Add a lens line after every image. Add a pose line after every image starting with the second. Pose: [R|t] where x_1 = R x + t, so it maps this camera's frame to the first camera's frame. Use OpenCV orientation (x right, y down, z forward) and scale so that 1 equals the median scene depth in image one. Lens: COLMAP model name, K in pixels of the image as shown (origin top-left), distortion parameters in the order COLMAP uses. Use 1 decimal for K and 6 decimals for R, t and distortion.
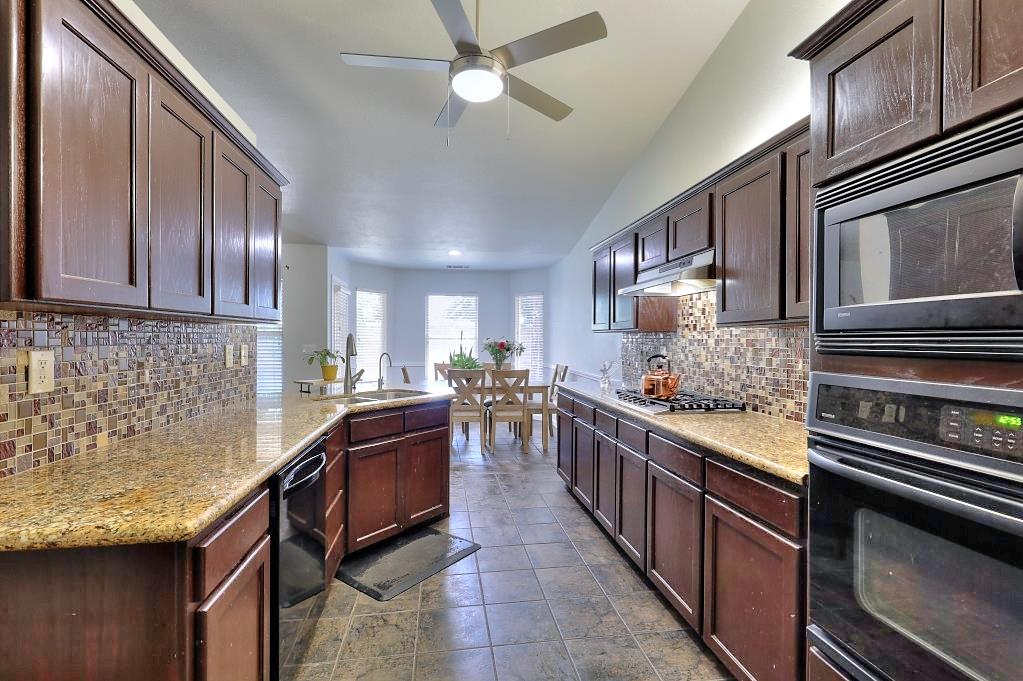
lens RADIAL K [[462.0, 0, 509.1], [0, 462.0, 342.3], [0, 0, 1]] dist [-0.002519, -0.000680]
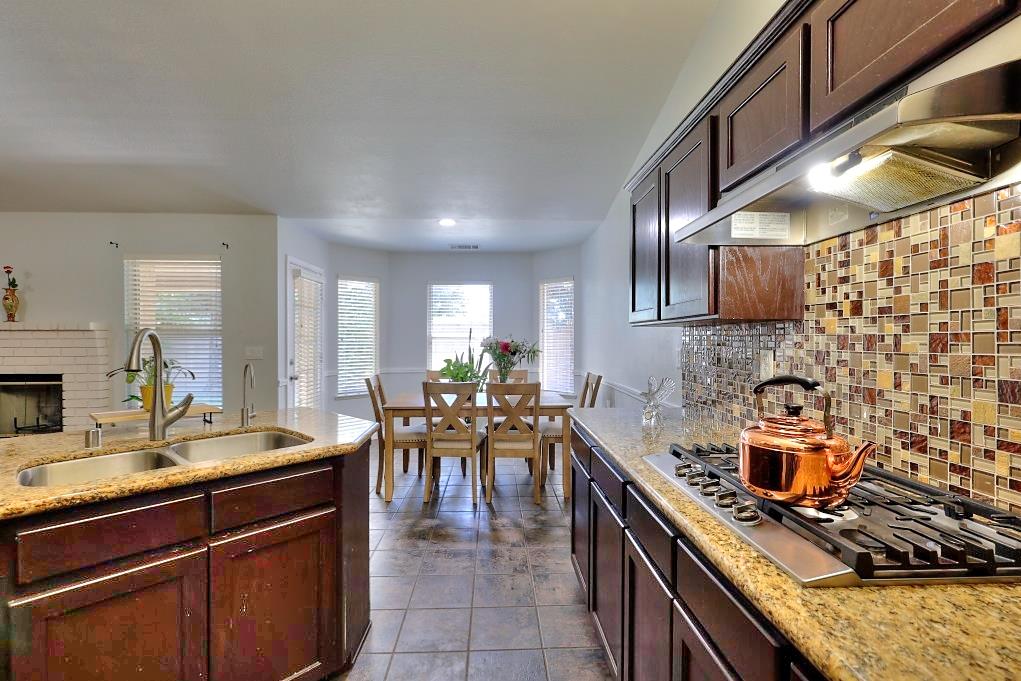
lens RADIAL K [[461.1, 0, 510.3], [0, 461.1, 341.5], [0, 0, 1]] dist [-0.002519, -0.000680]
pose [[0.993761, -0.005586, -0.111395, 0.129388], [0.005615, 0.999984, -0.000054, -0.002625], [0.111393, -0.000572, 0.993776, 0.549401]]
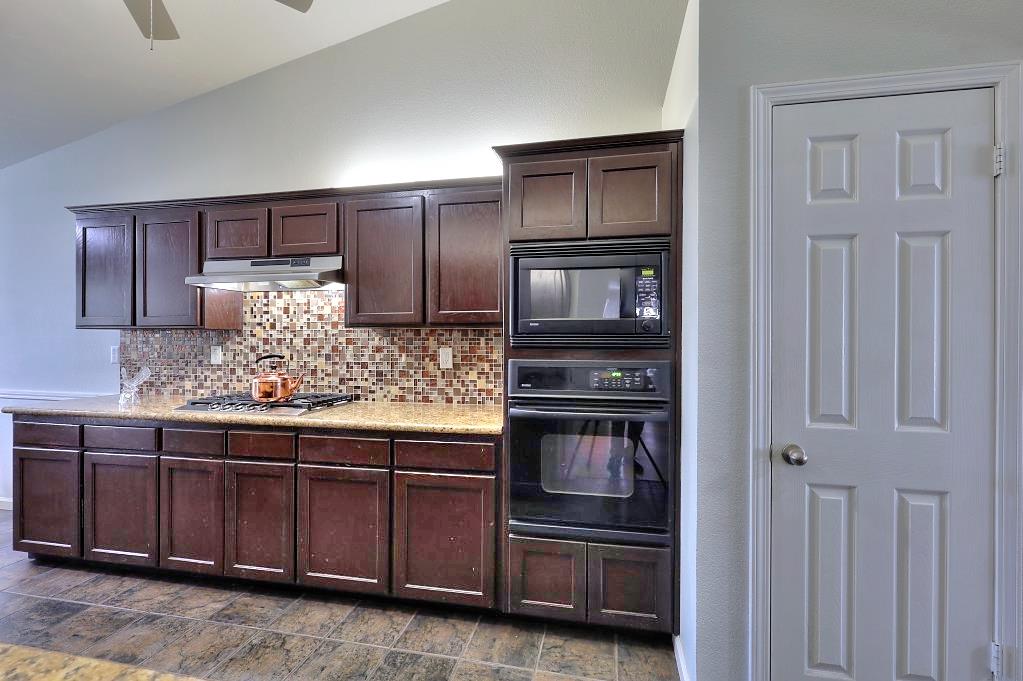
lens RADIAL K [[462.0, 0, 516.3], [0, 462.0, 341.1], [0, 0, 1]] dist [-0.002519, -0.000680]
pose [[0.344374, -0.007780, 0.938800, -0.348651], [0.006189, 0.999963, 0.006017, -0.003346], [-0.938812, 0.003738, 0.344409, 0.188134]]
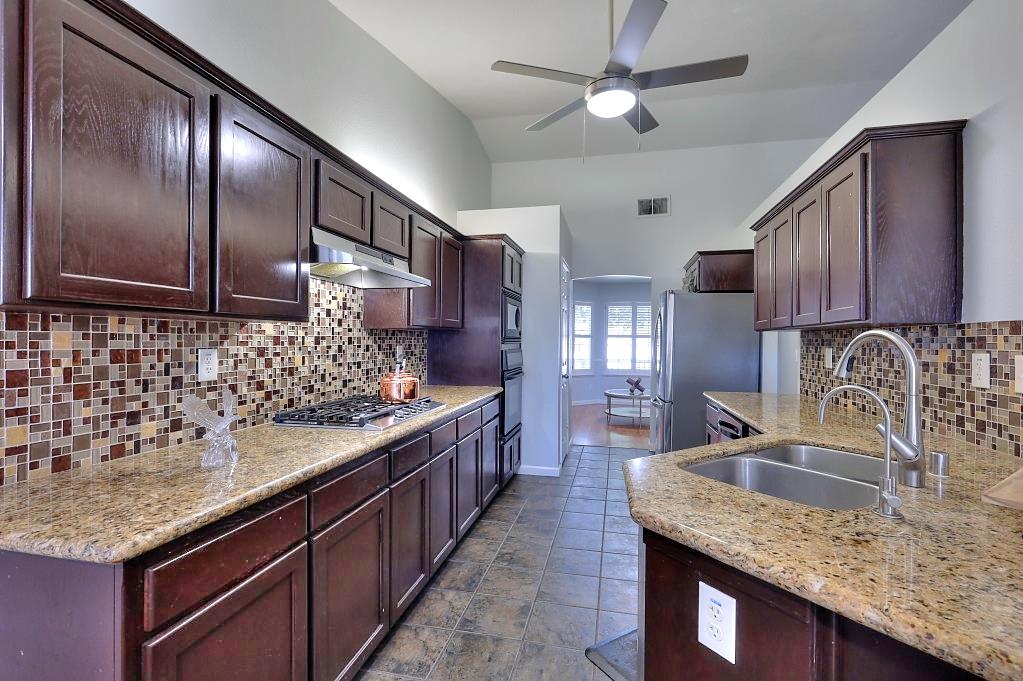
lens RADIAL K [[462.0, 0, 515.3], [0, 462.0, 342.6], [0, 0, 1]] dist [-0.002519, -0.000680]
pose [[-0.934406, -0.014227, 0.355925, -0.190637], [-0.010006, 0.999856, 0.013697, -0.010806], [-0.356069, 0.009237, -0.934414, 1.594155]]
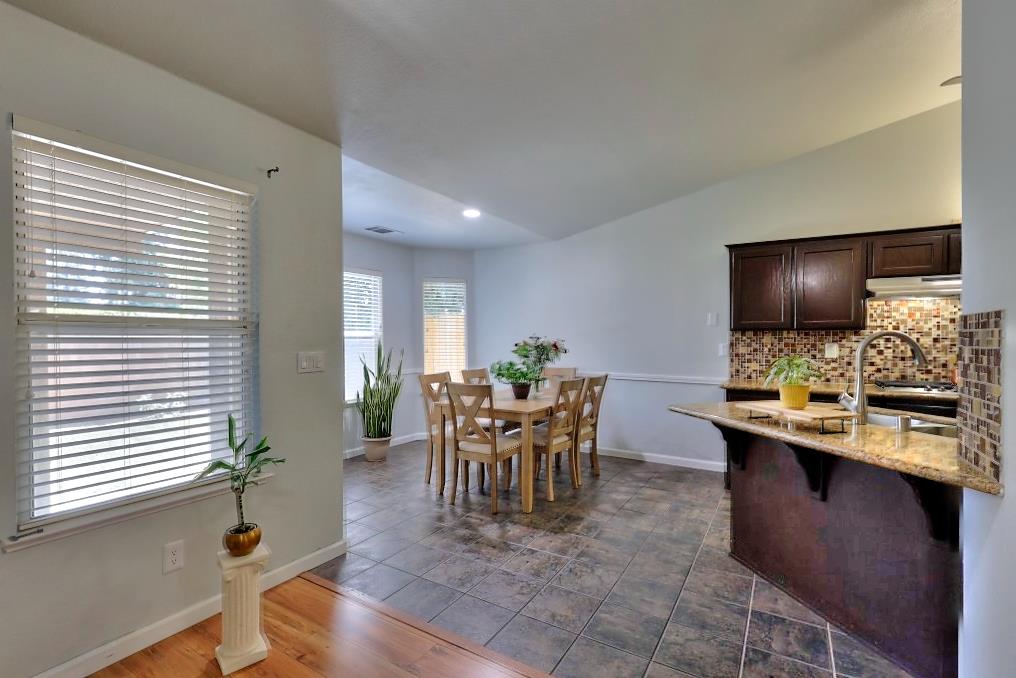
lens RADIAL K [[458.9, 0, 500.9], [0, 458.9, 334.0], [0, 0, 1]] dist [-0.002519, -0.000680]
pose [[0.651457, 0.002489, 0.758681, -1.244214], [0.005177, 0.999957, -0.007726, -0.012821], [-0.758668, 0.008961, 0.651416, 1.039804]]
